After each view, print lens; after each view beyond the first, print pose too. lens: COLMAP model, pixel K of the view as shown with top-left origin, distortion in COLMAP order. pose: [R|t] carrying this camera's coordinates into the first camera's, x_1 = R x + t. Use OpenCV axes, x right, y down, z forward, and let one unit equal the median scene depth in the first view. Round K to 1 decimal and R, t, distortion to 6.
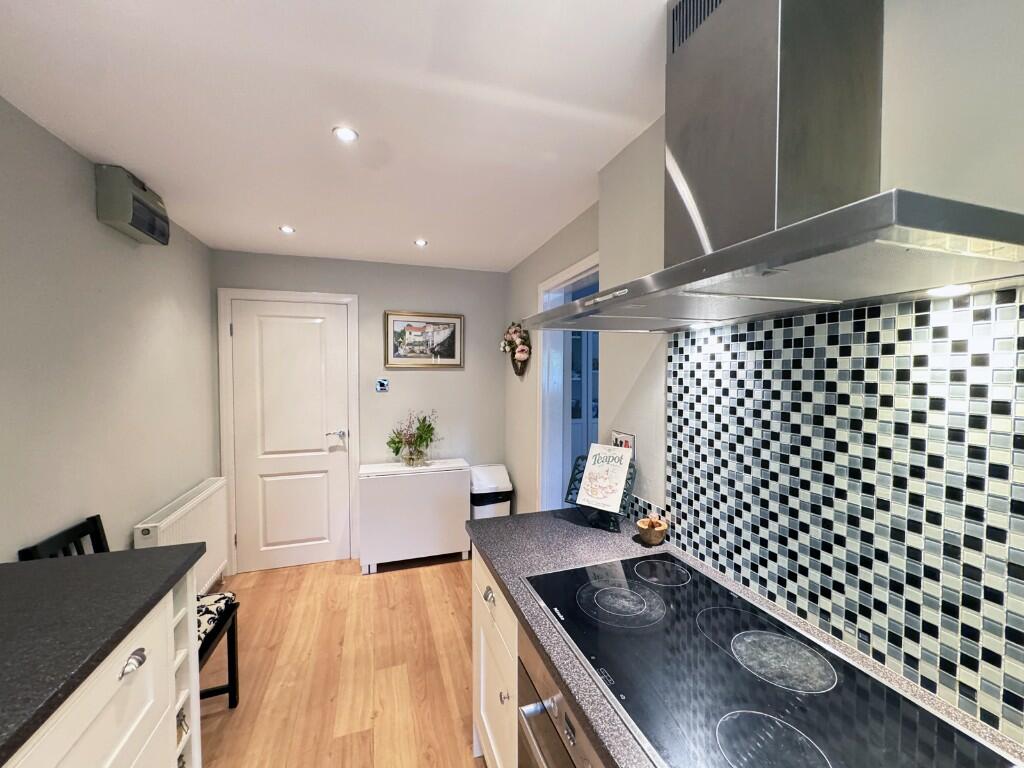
lens RADIAL K [[412.4, 0, 508.0], [0, 412.4, 383.2], [0, 0, 1]] dist [0.000446, -0.000010]
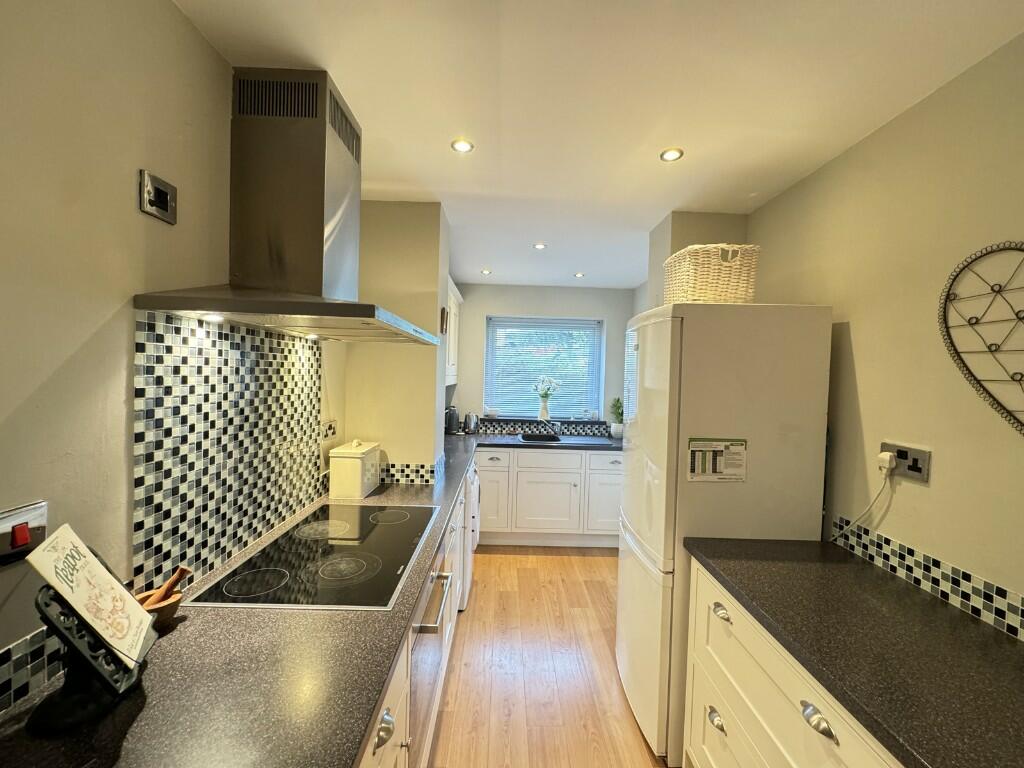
lens RADIAL K [[412.4, 0, 510.5], [0, 412.4, 383.3], [0, 0, 1]] dist [0.000446, -0.000010]
pose [[-0.954853, -0.030502, 0.295509, -0.473561], [-0.016592, 0.998638, 0.049464, -0.054949], [-0.296616, 0.042327, -0.954058, 1.817827]]
